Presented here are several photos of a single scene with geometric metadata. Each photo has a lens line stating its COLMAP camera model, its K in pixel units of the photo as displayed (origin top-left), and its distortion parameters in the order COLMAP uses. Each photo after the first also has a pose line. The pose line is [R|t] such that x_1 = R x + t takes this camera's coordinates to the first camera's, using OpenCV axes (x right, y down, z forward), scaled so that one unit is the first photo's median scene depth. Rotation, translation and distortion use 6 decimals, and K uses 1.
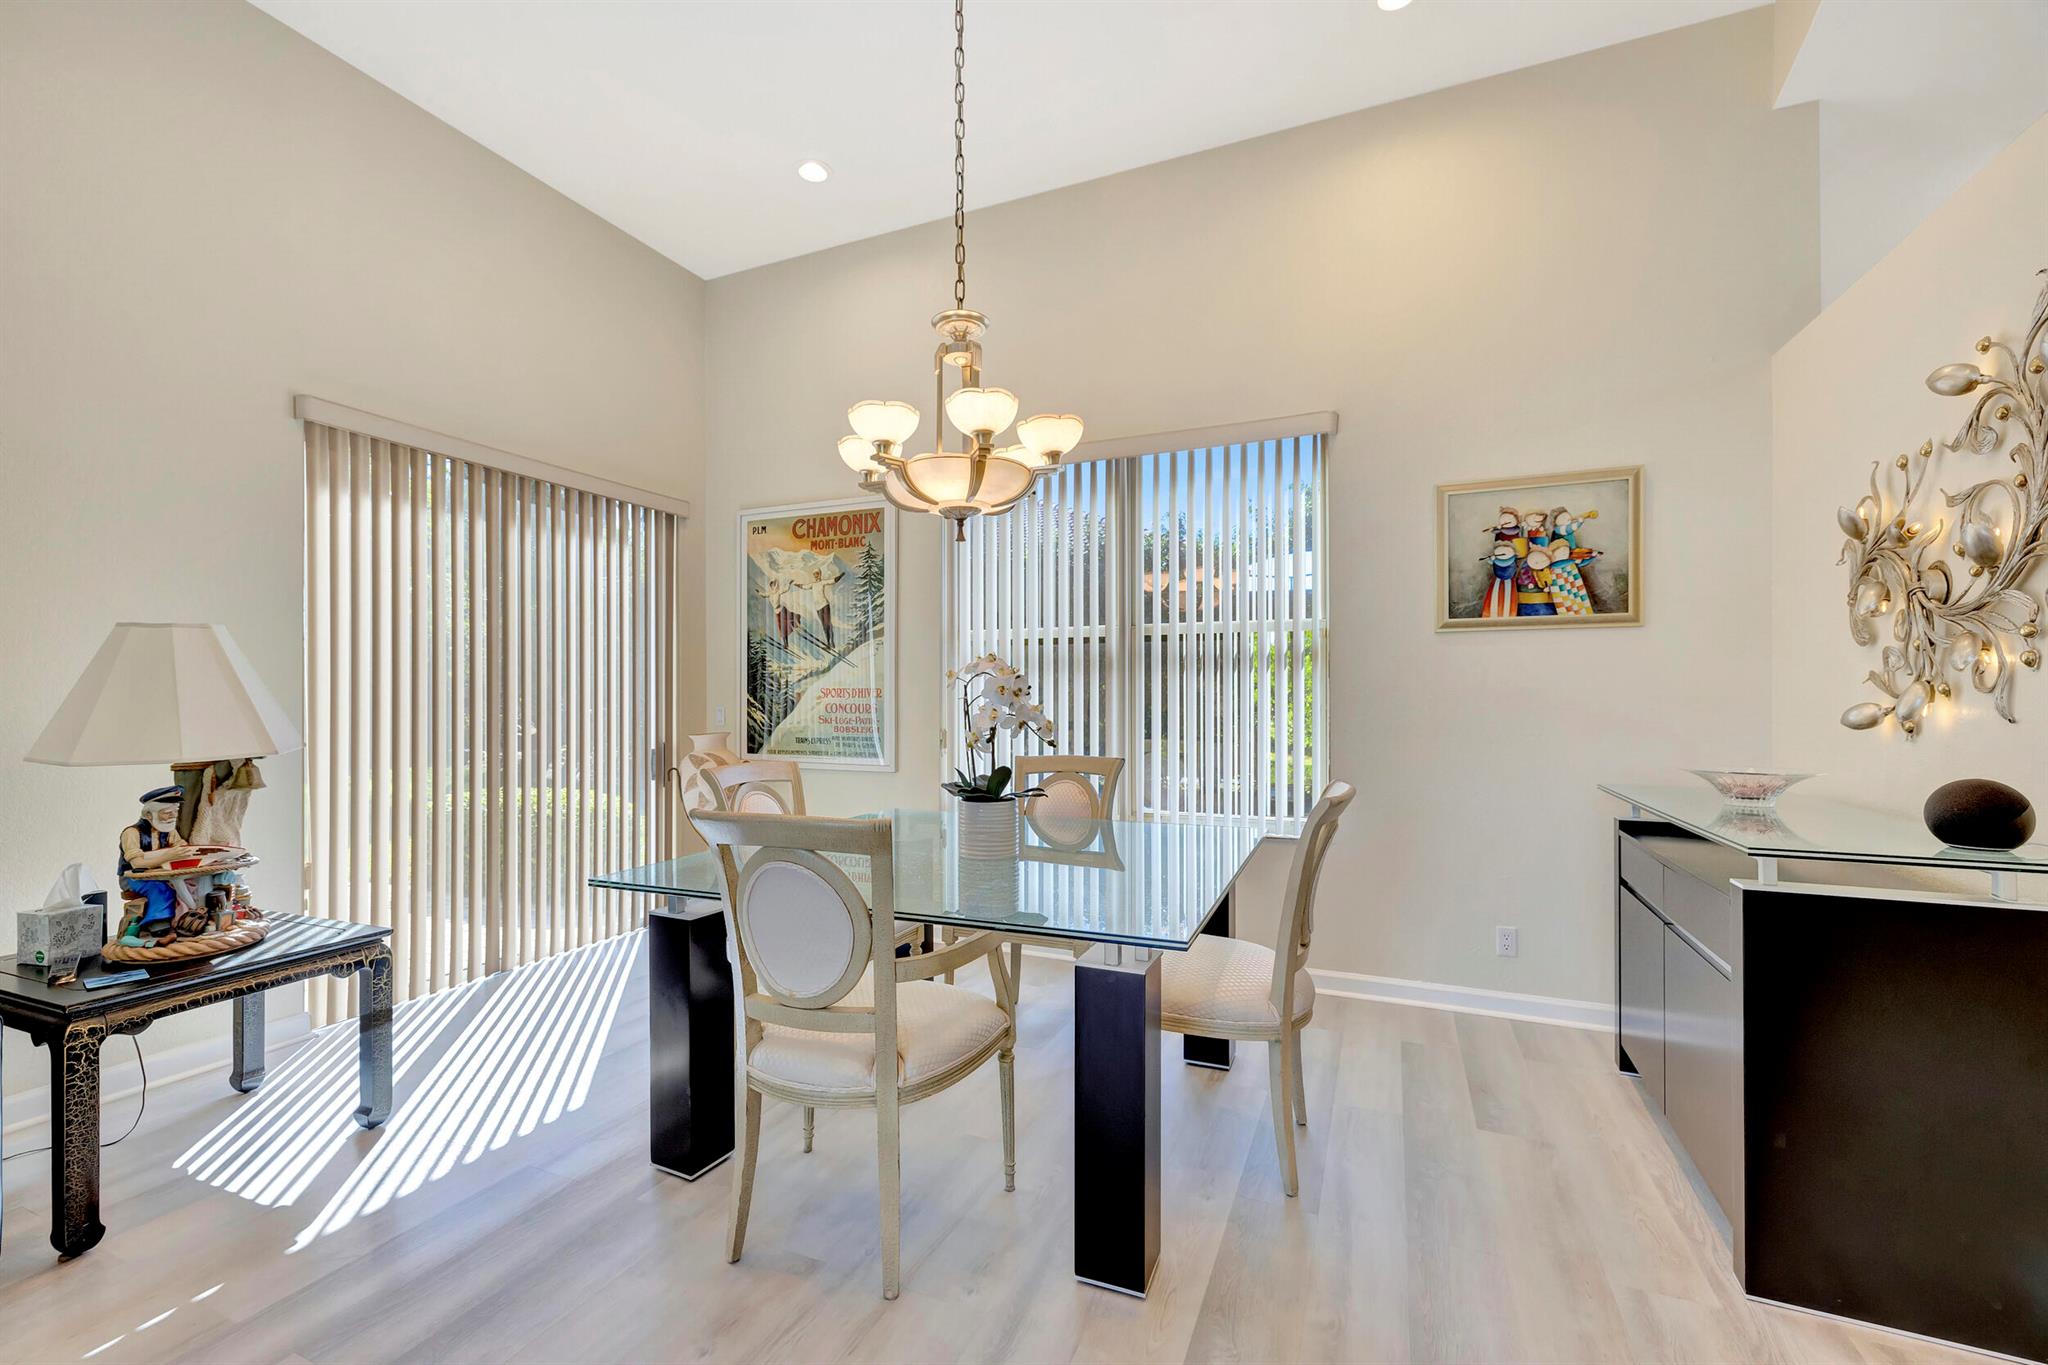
lens RADIAL K [[858.9, 0, 1012.8], [0, 858.9, 698.5], [0, 0, 1]] dist [0.000881, 0.000286]
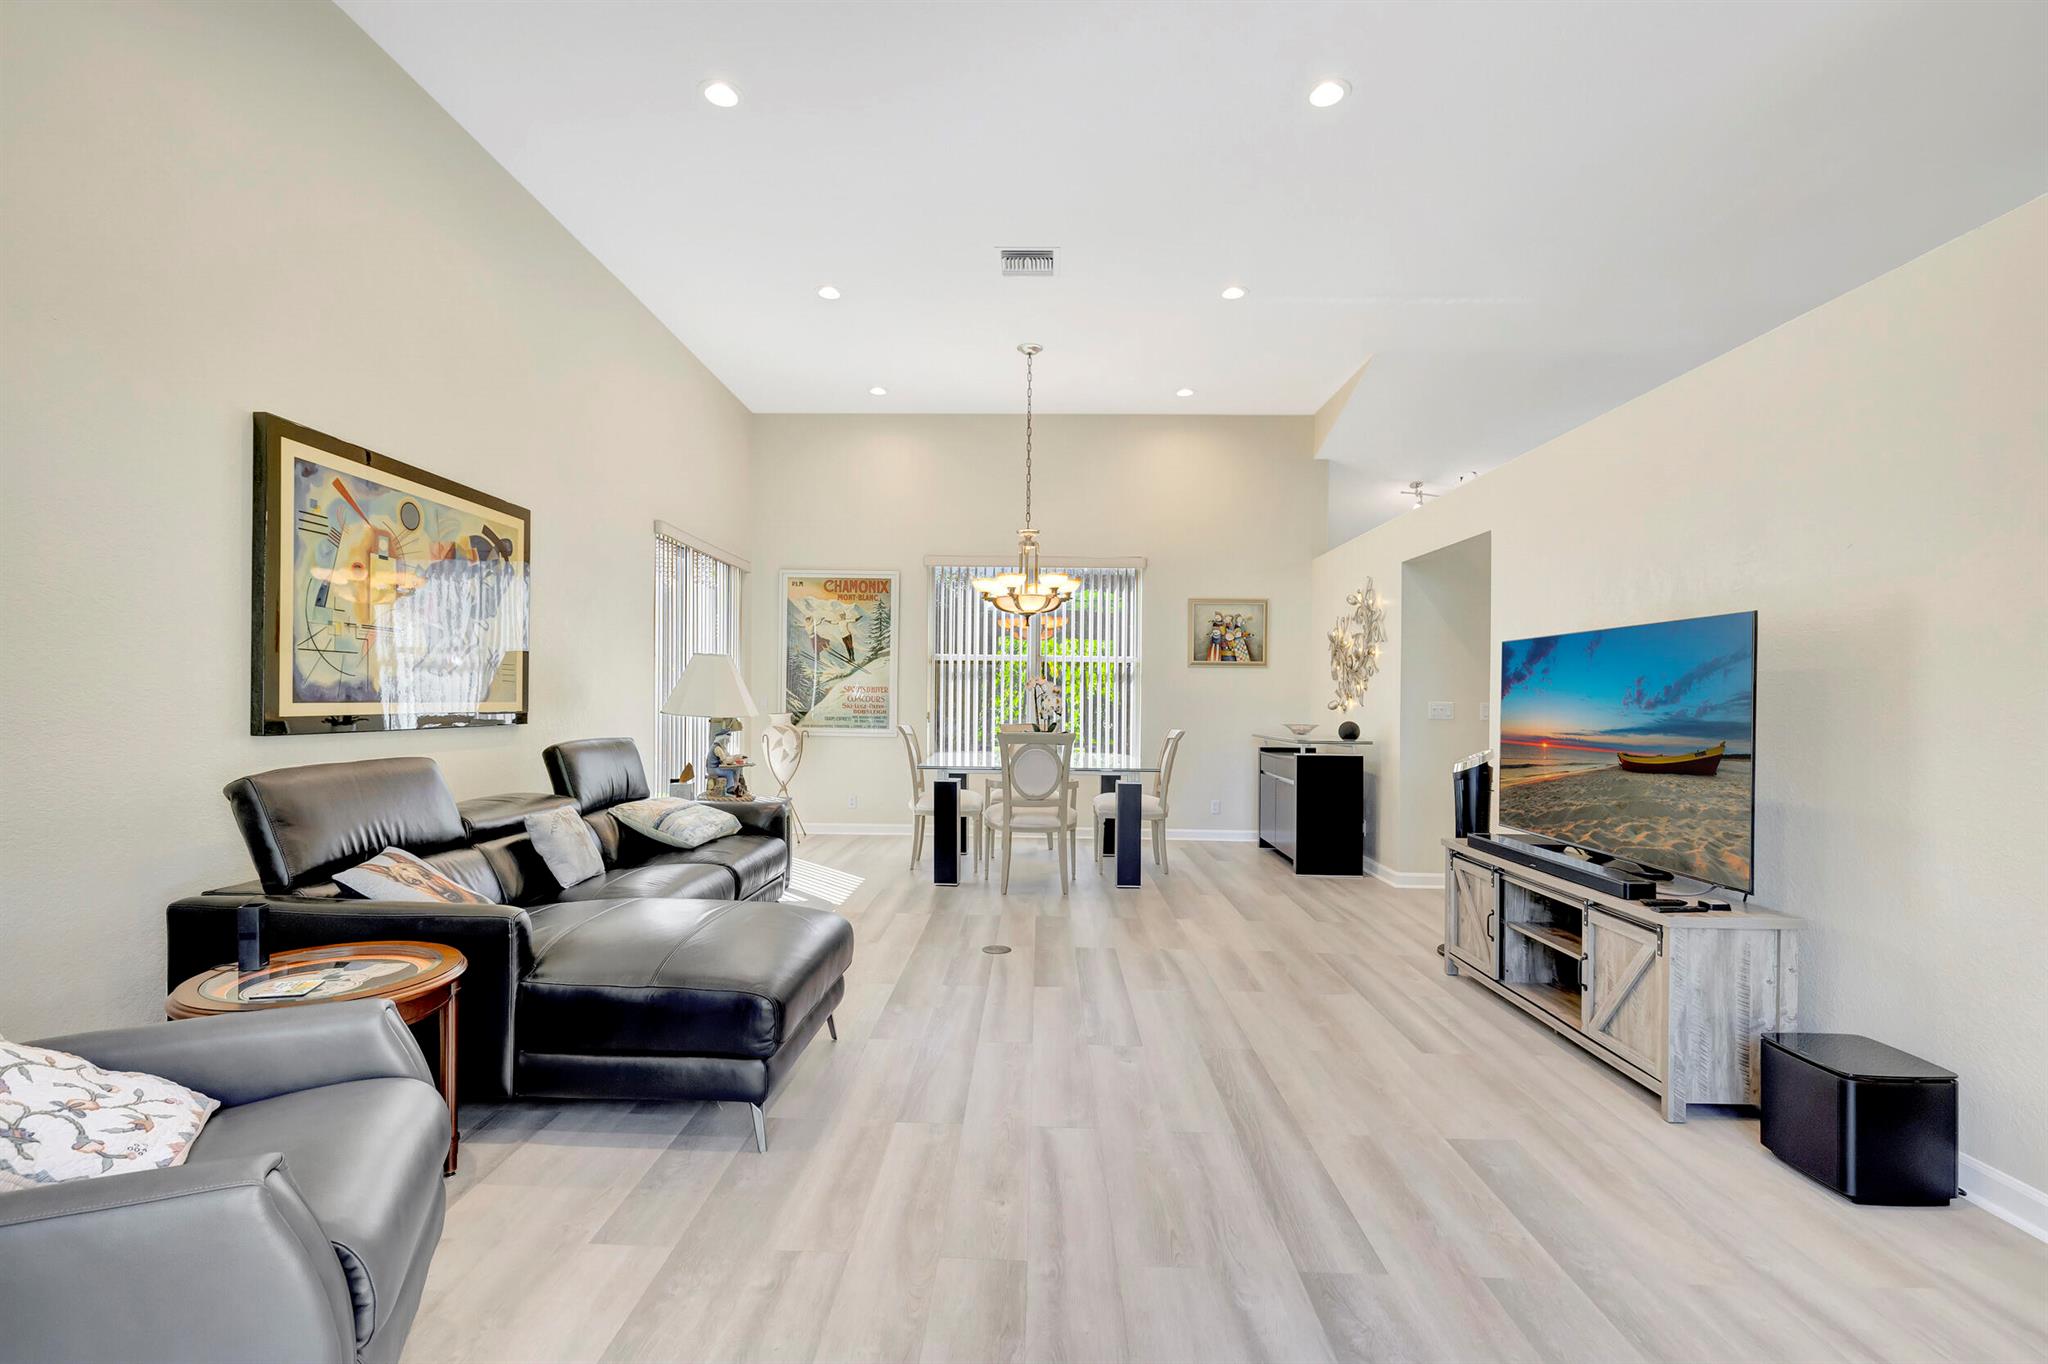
lens RADIAL K [[914.3, 0, 1012.4], [0, 914.3, 697.6], [0, 0, 1]] dist [-0.002068, 0.002002]
pose [[0.927235, 0.013660, 0.374231, -0.802607], [-0.014430, 0.999896, -0.000745, 0.009225], [-0.374202, -0.004709, 0.927335, -0.999518]]
